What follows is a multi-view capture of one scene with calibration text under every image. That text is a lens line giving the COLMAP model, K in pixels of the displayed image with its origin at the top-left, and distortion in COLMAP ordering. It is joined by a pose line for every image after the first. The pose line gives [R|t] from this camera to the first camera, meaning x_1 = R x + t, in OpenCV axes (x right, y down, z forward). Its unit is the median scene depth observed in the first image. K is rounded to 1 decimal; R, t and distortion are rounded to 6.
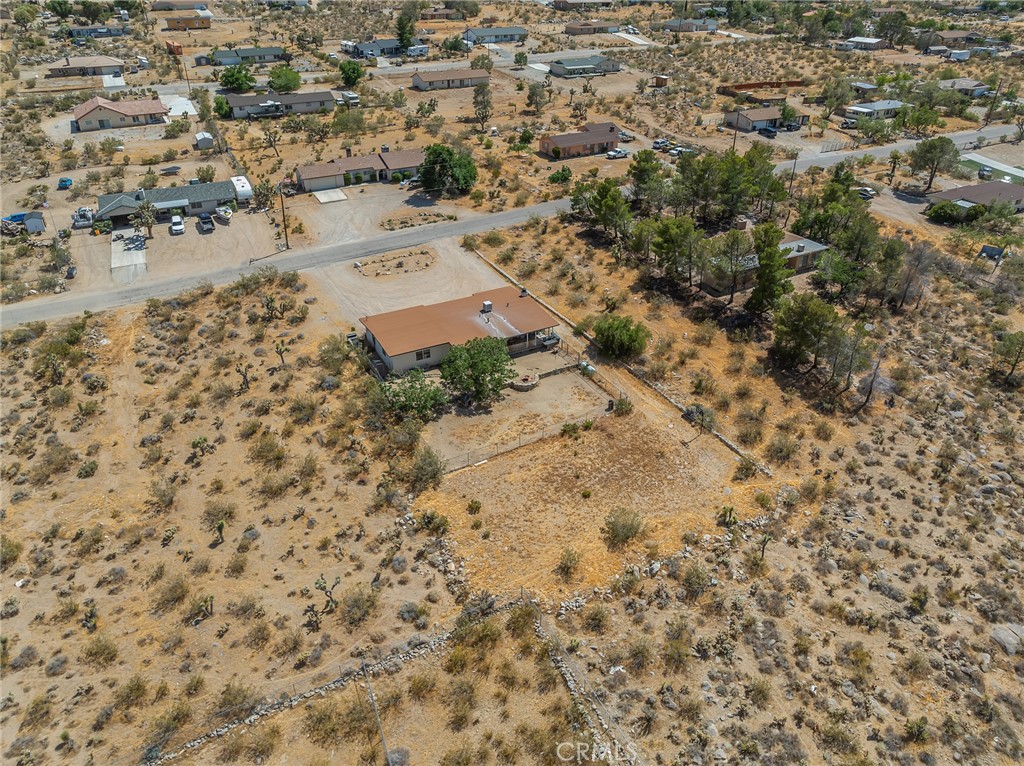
lens RADIAL K [[715.7, 0, 514.6], [0, 715.7, 388.9], [0, 0, 1]] dist [-0.042841, 0.010818]
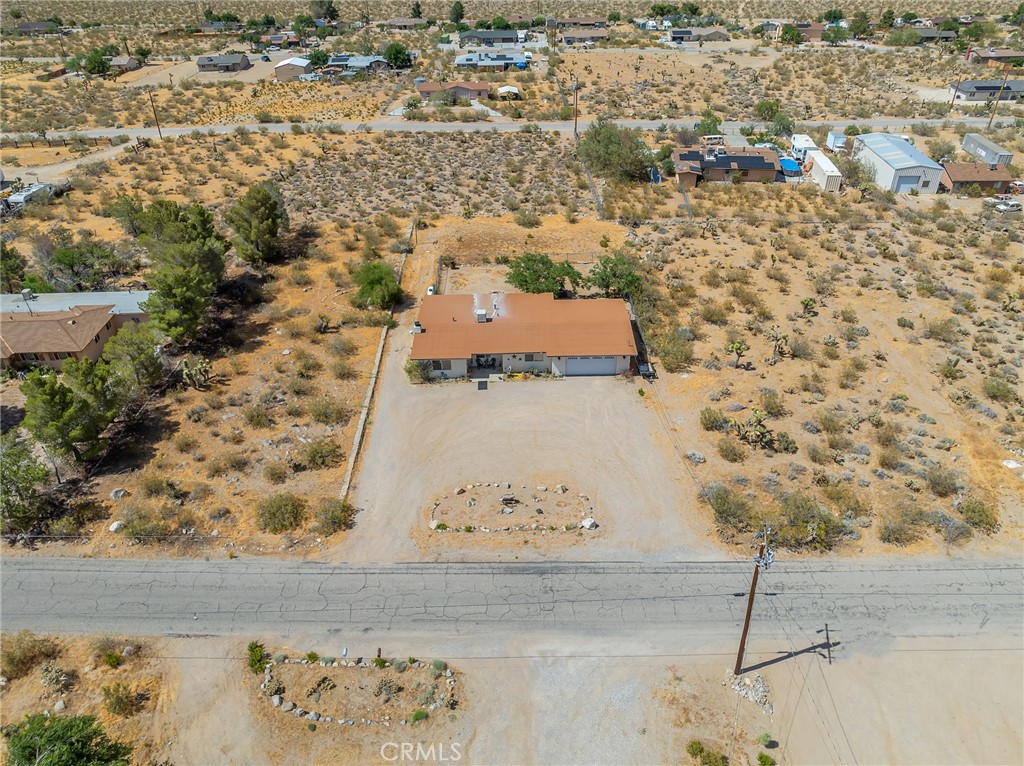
lens RADIAL K [[715.7, 0, 514.6], [0, 715.7, 388.9], [0, 0, 1]] dist [-0.042841, 0.010818]
pose [[-0.881642, -0.267330, 0.388898, -0.306149], [0.256965, 0.419254, 0.870744, -0.582571], [-0.395823, 0.867618, -0.300937, 0.985443]]
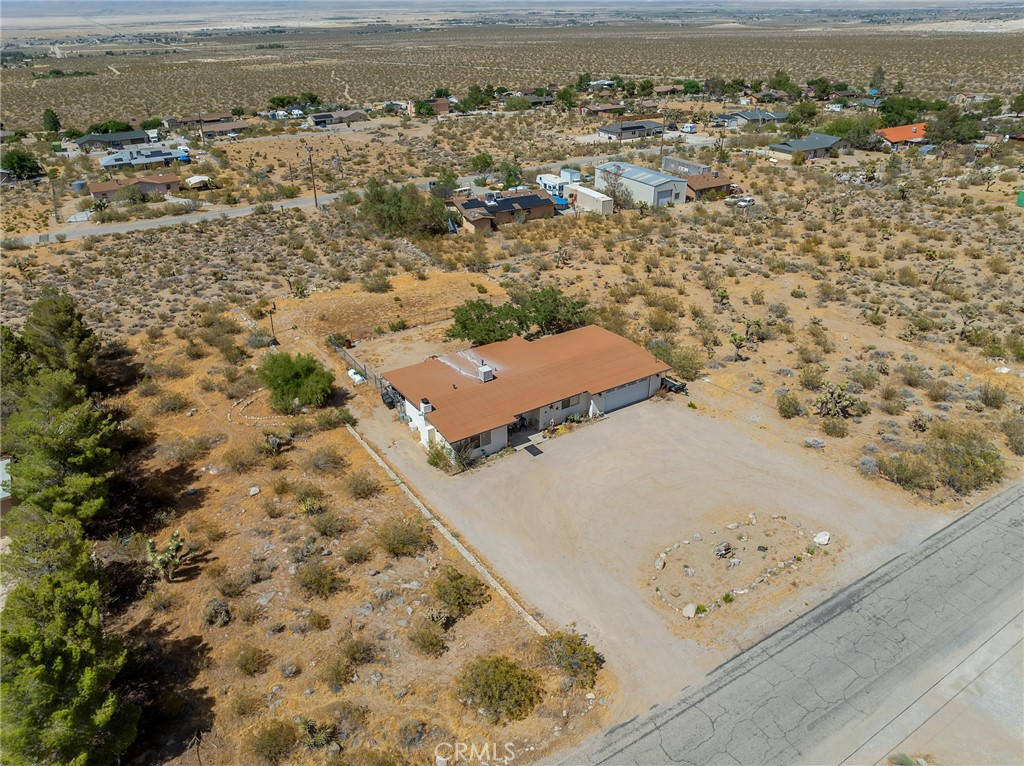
lens RADIAL K [[715.7, 0, 514.6], [0, 715.7, 388.9], [0, 0, 1]] dist [-0.042841, 0.010818]
pose [[-0.998296, 0.030973, -0.049462, -0.023916], [-0.027920, 0.490786, 0.870833, -0.513969], [0.051248, 0.870730, -0.489085, 1.012414]]
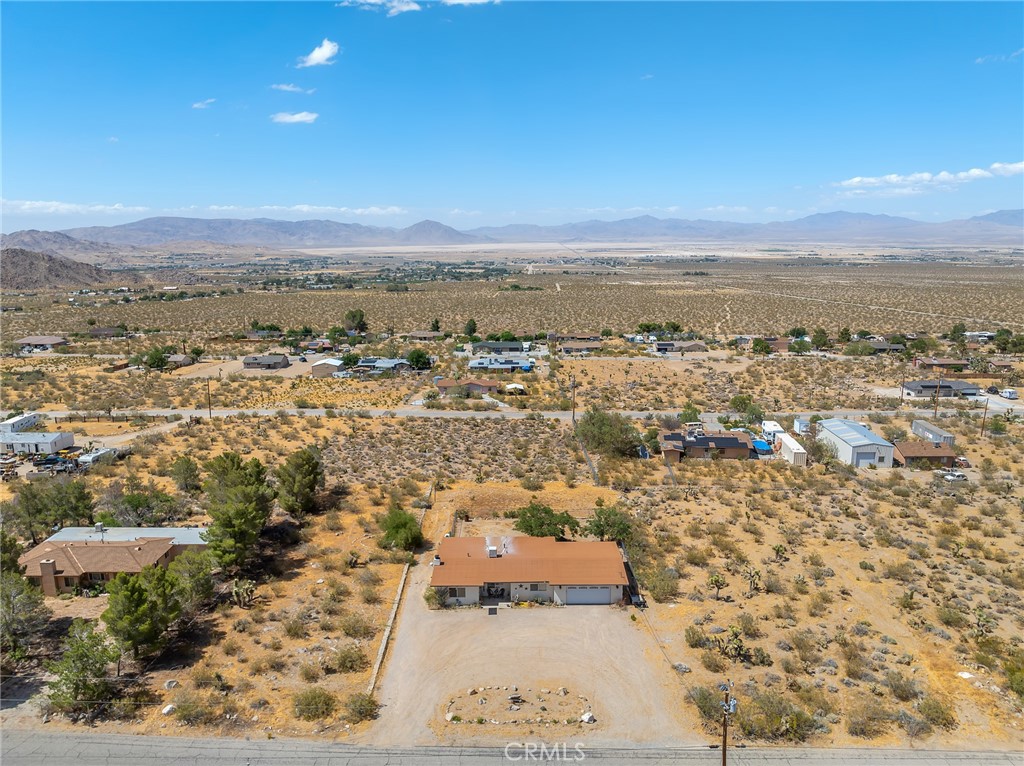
lens RADIAL K [[715.7, 0, 514.6], [0, 715.7, 388.9], [0, 0, 1]] dist [-0.042841, 0.010818]
pose [[-0.877854, -0.102198, 0.467897, -0.359004], [0.251200, 0.733545, 0.631515, -0.641758], [-0.407763, 0.671913, -0.618273, 1.076806]]
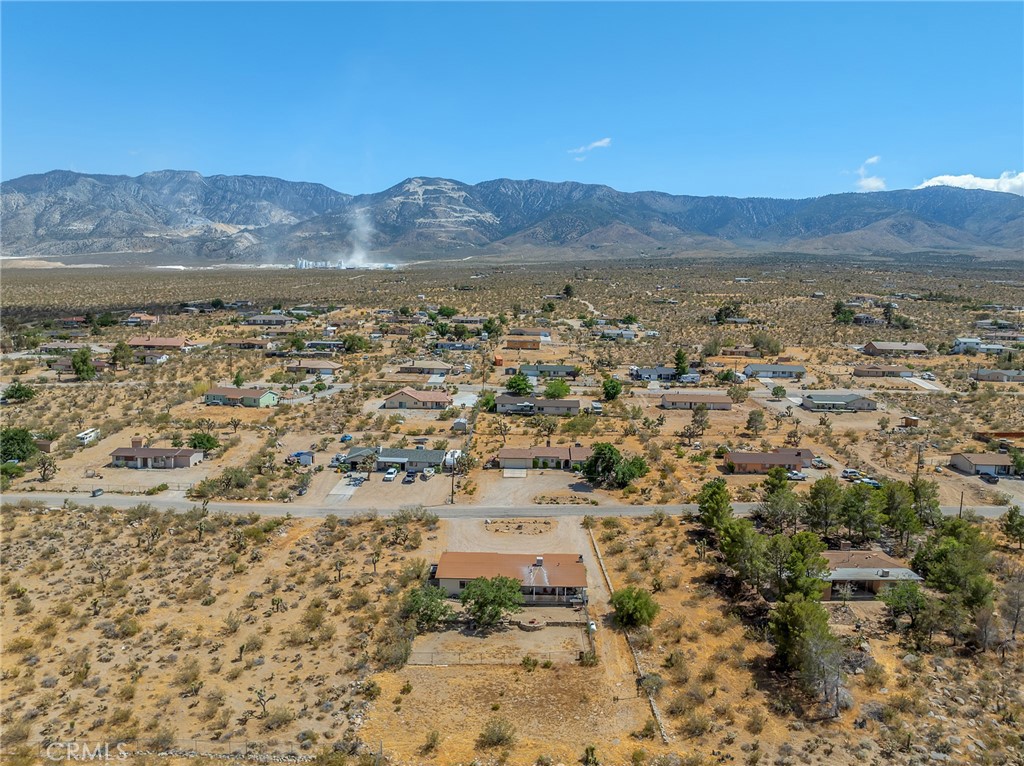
lens RADIAL K [[755.0, 0, 530.1], [0, 755.0, 383.9], [0, 0, 1]] dist [-0.039530, -0.005976]
pose [[0.887188, 0.072566, -0.455667, 0.375650], [-0.260992, 0.893312, -0.365891, 0.061817], [0.380502, 0.443540, 0.811475, -0.110831]]
